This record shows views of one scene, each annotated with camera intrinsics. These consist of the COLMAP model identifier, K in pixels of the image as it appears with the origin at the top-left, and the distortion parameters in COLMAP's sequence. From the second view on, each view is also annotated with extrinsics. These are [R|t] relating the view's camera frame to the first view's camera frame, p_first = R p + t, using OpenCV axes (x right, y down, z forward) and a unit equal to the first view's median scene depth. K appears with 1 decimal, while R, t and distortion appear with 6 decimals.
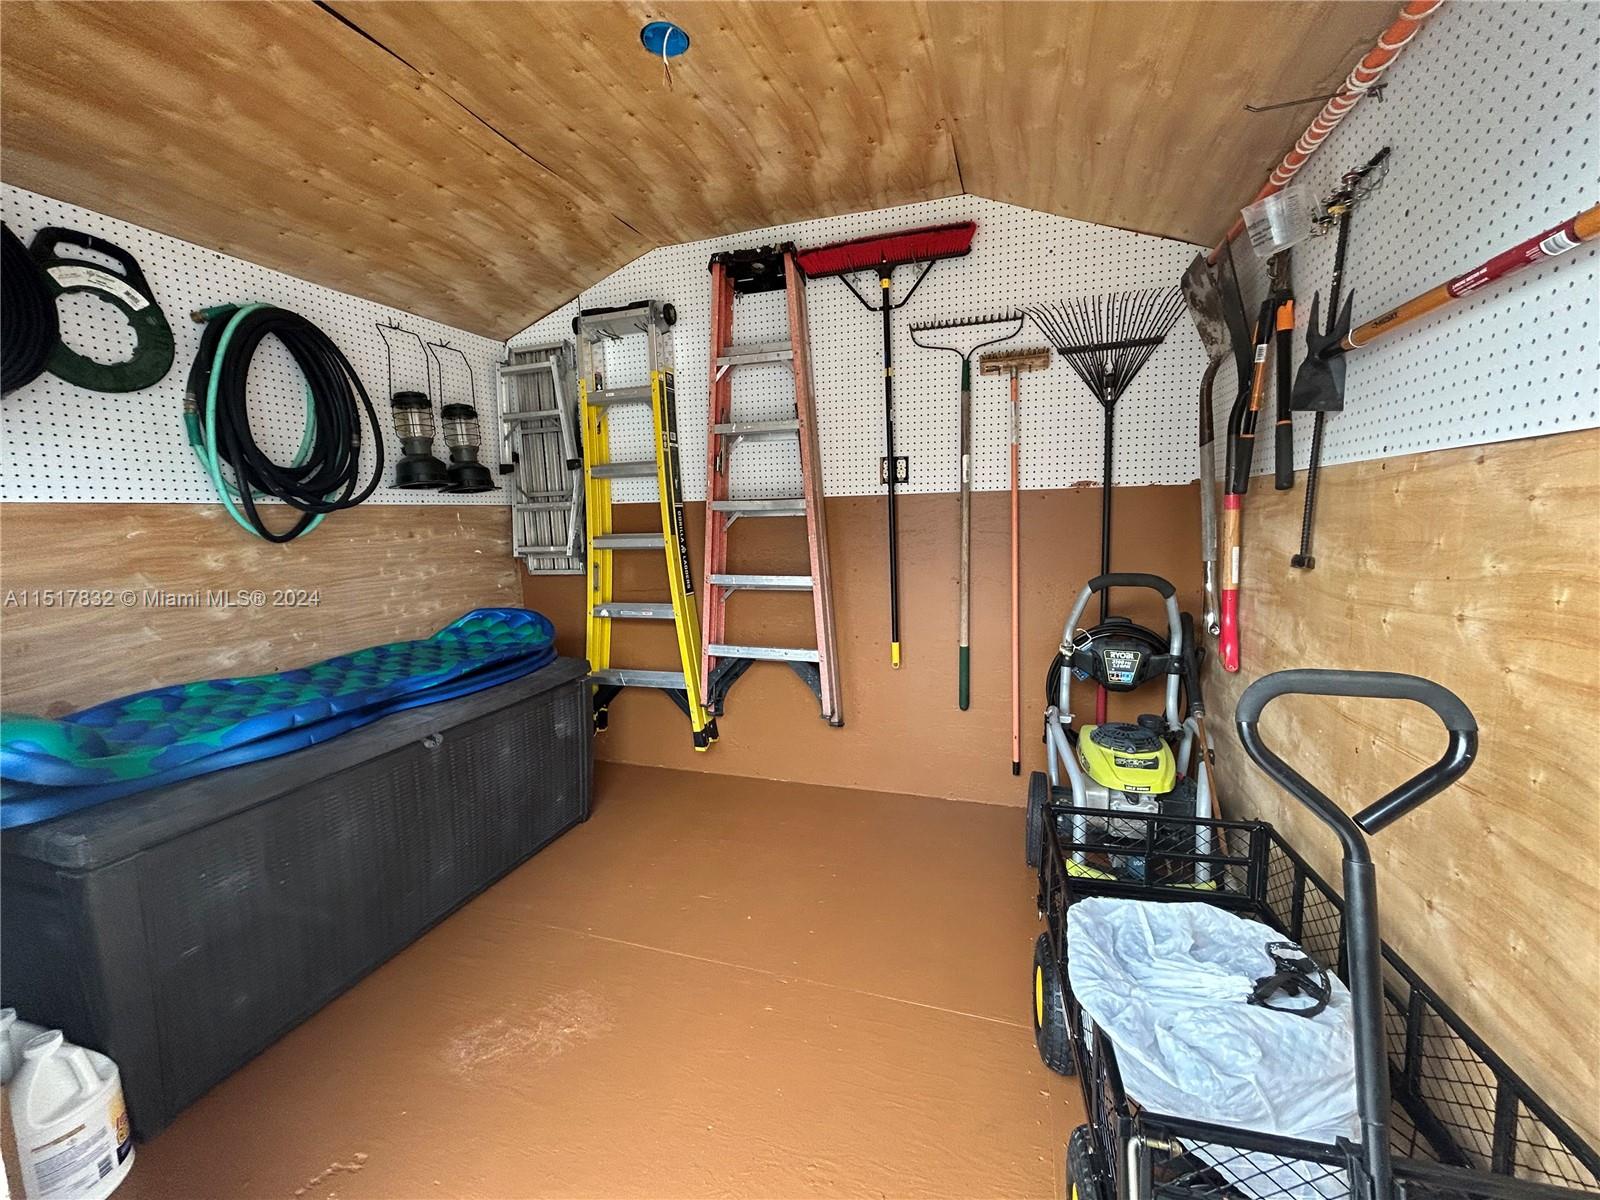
lens RADIAL K [[640.9, 0, 800.0], [0, 640.9, 600.0], [0, 0, 1]] dist [0.000813, -0.002273]
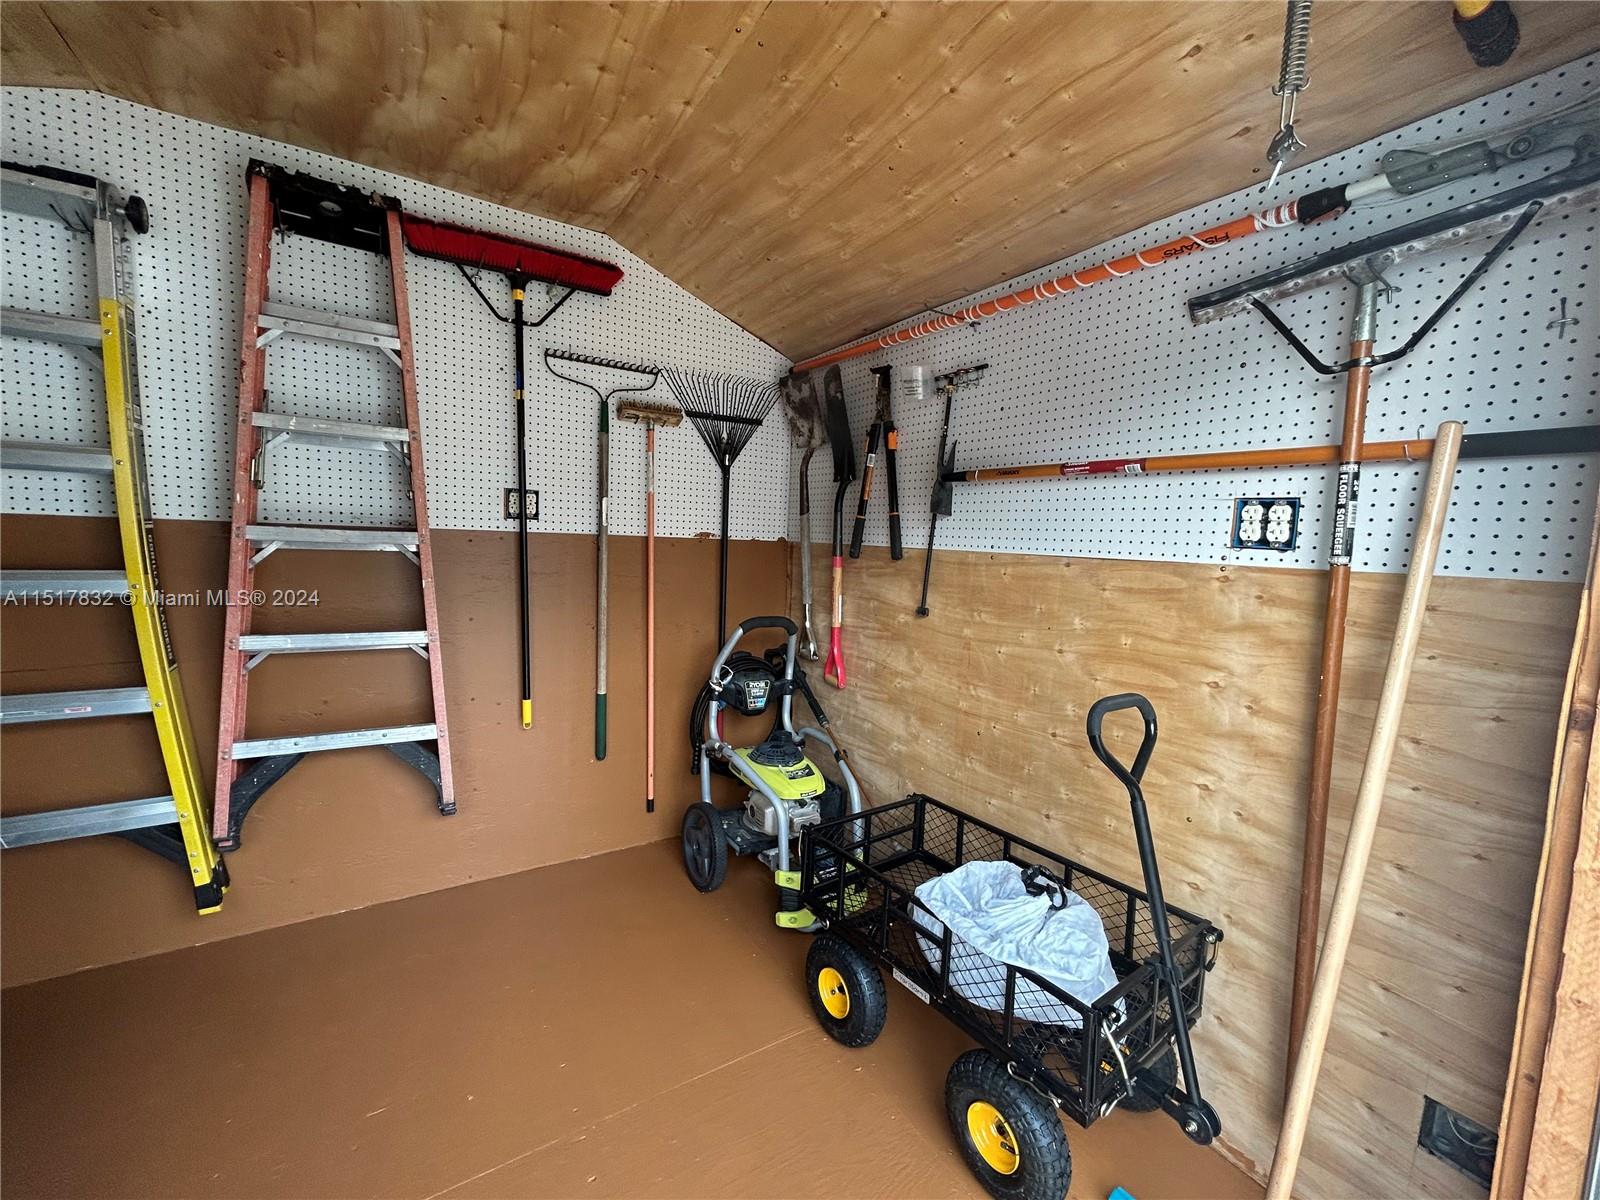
lens RADIAL K [[640.9, 0, 800.0], [0, 640.9, 600.0], [0, 0, 1]] dist [0.000813, -0.002273]
pose [[0.637149, -0.025839, 0.770307, -0.313336], [0.045213, 0.998970, -0.003888, -0.054529], [-0.769413, 0.037305, 0.637661, 0.159381]]
